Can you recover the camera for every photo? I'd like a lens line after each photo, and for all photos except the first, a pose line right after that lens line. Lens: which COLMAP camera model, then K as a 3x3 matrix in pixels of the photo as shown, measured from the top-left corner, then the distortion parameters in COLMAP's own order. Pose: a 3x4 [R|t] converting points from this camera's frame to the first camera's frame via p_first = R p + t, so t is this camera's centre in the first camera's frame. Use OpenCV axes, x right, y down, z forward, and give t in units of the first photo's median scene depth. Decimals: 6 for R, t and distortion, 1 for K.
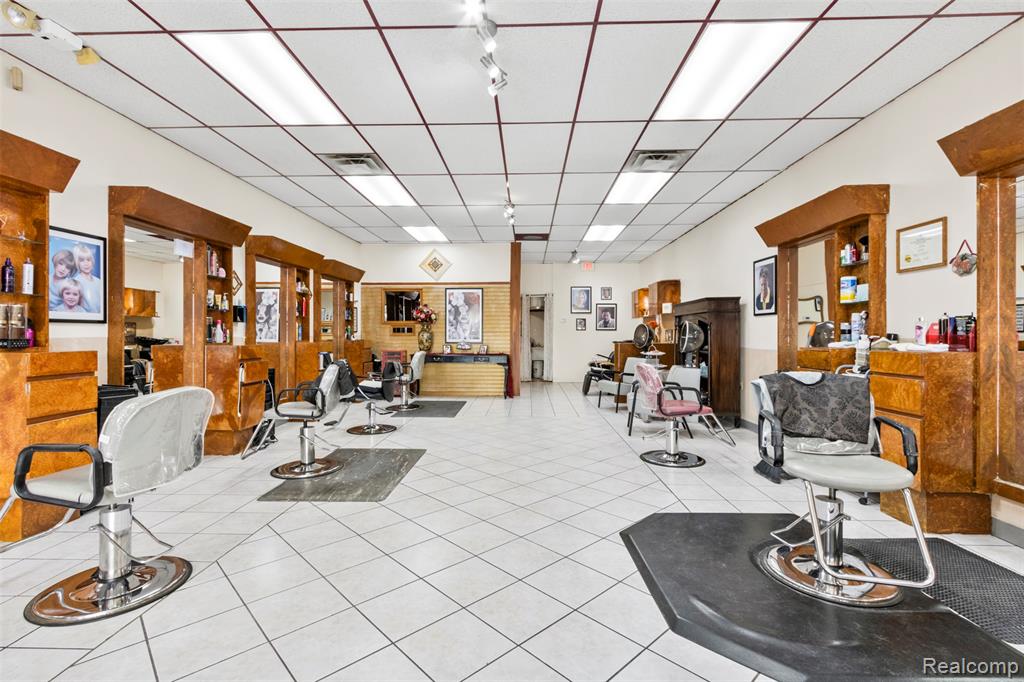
lens RADIAL K [[467.7, 0, 512.0], [0, 467.7, 341.0], [0, 0, 1]] dist [0.001821, 0.000151]
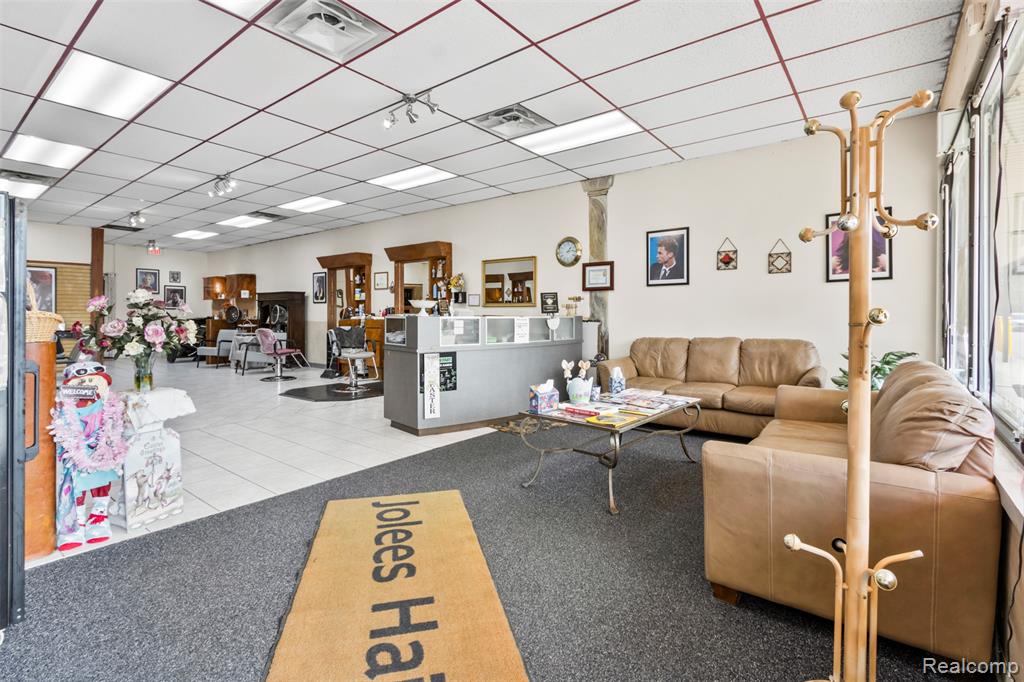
lens RADIAL K [[479.0, 0, 511.3], [0, 479.0, 313.4], [0, 0, 1]] dist [0.001397, 0.000175]
pose [[0.592262, 0.005522, 0.805727, -0.648231], [0.007421, 0.999897, -0.012308, 0.017840], [-0.805711, 0.013269, 0.592160, -0.885493]]
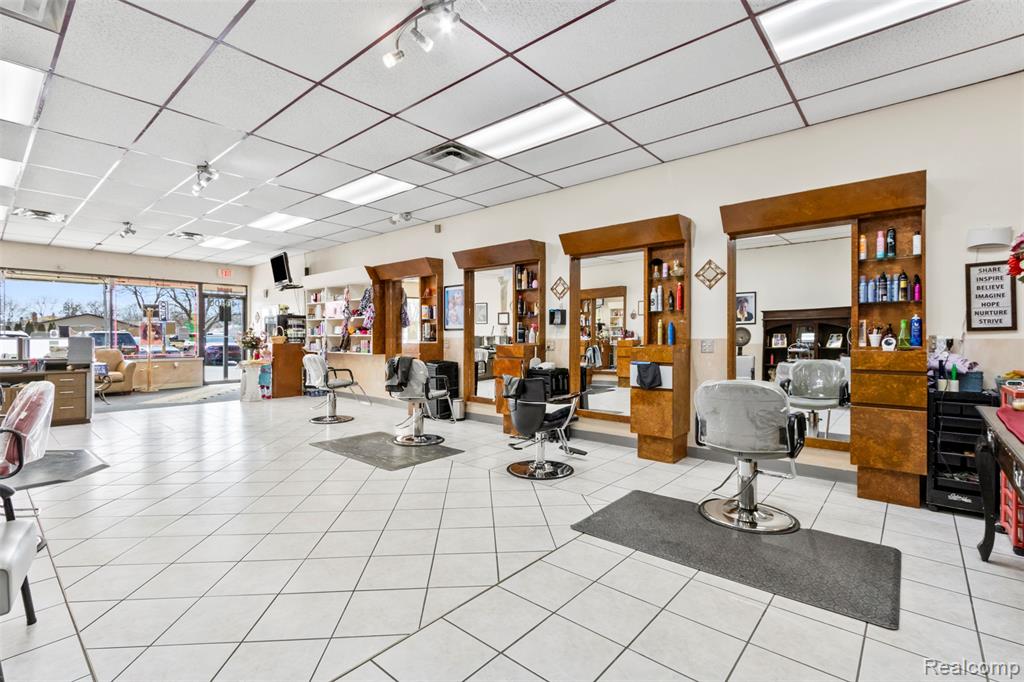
lens RADIAL K [[467.7, 0, 512.0], [0, 467.7, 341.0], [0, 0, 1]] dist [0.001821, 0.000151]
pose [[-0.629495, 0.006287, -0.776979, 0.369818], [-0.010857, 0.999798, 0.016887, -0.017308], [0.776929, 0.019066, -0.629299, 1.847000]]
